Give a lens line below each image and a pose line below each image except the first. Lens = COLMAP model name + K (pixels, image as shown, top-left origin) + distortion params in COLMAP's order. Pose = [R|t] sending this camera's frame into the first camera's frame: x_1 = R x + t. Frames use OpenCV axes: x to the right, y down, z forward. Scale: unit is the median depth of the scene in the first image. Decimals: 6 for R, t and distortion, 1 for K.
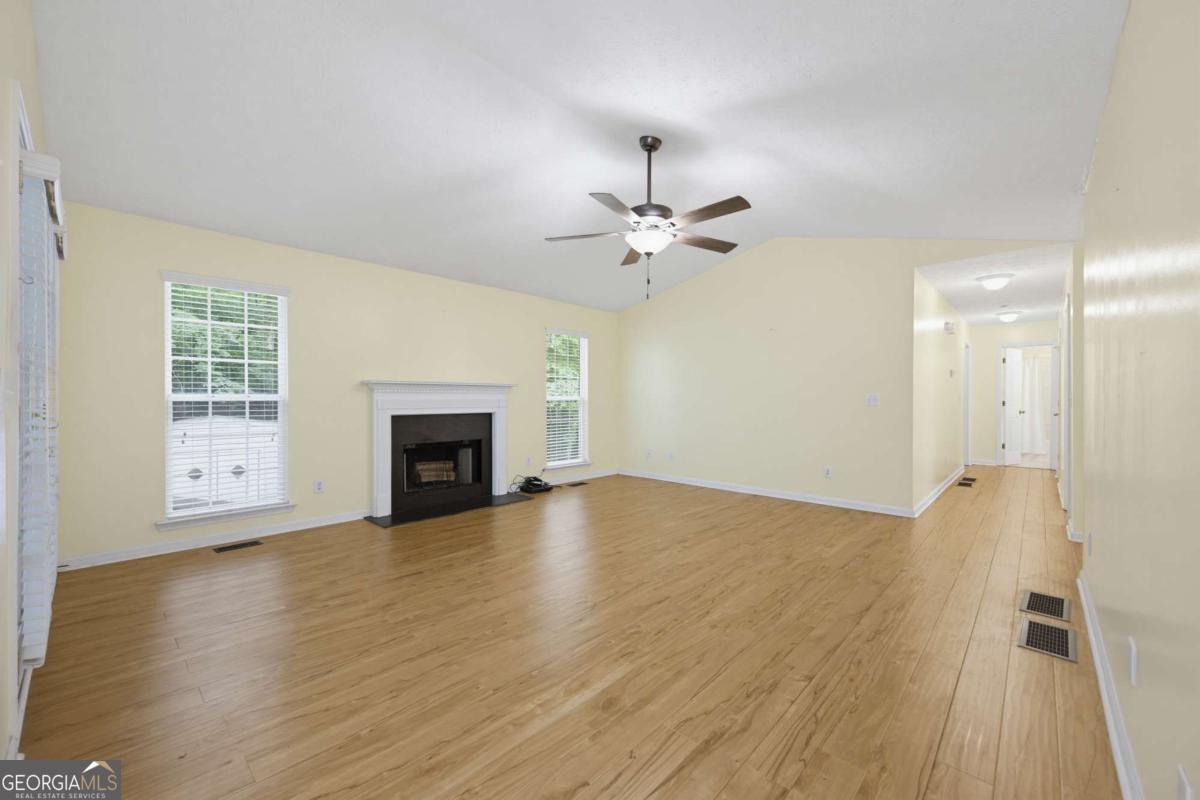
lens RADIAL K [[471.8, 0, 602.7], [0, 471.8, 400.3], [0, 0, 1]] dist [0.006447, -0.000251]
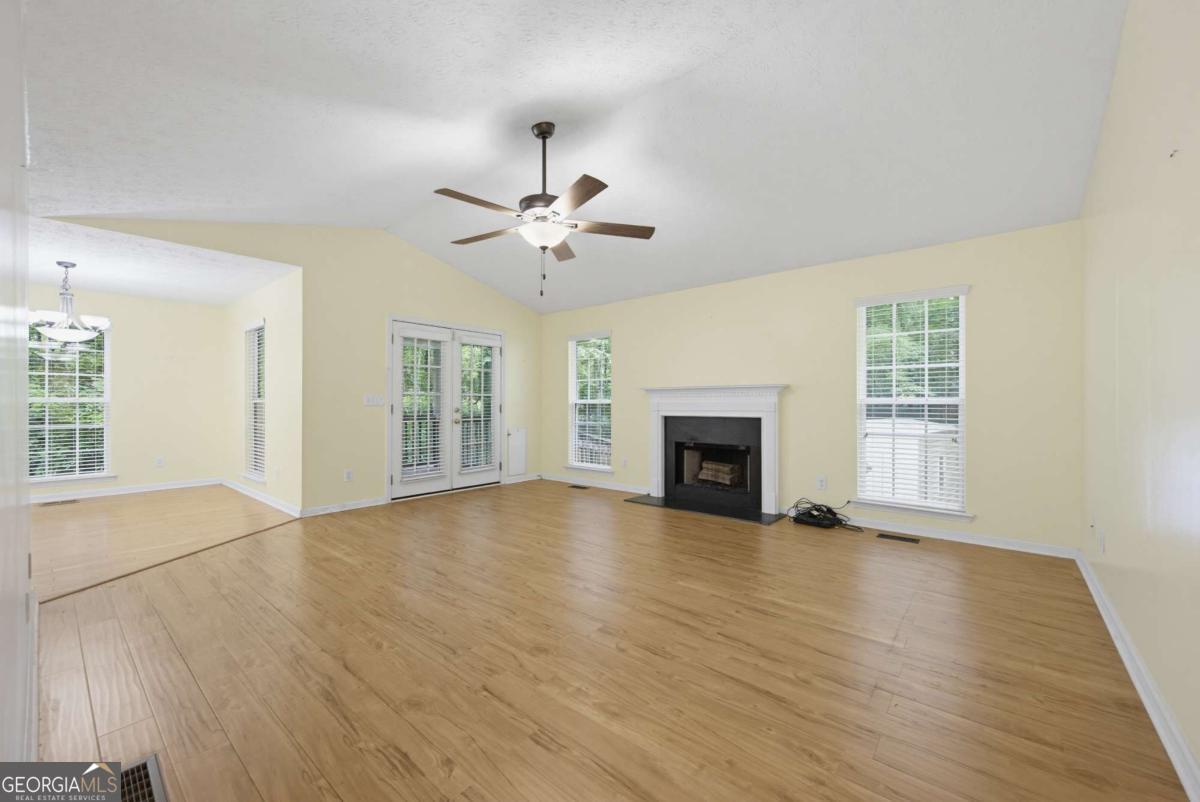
lens RADIAL K [[471.8, 0, 597.3], [0, 471.8, 399.9], [0, 0, 1]] dist [0.006447, -0.000251]
pose [[0.043035, -0.006921, -0.999050, 0.661522], [0.000064, 0.999976, -0.006925, -0.002054], [0.999074, 0.000234, 0.043034, 0.666011]]
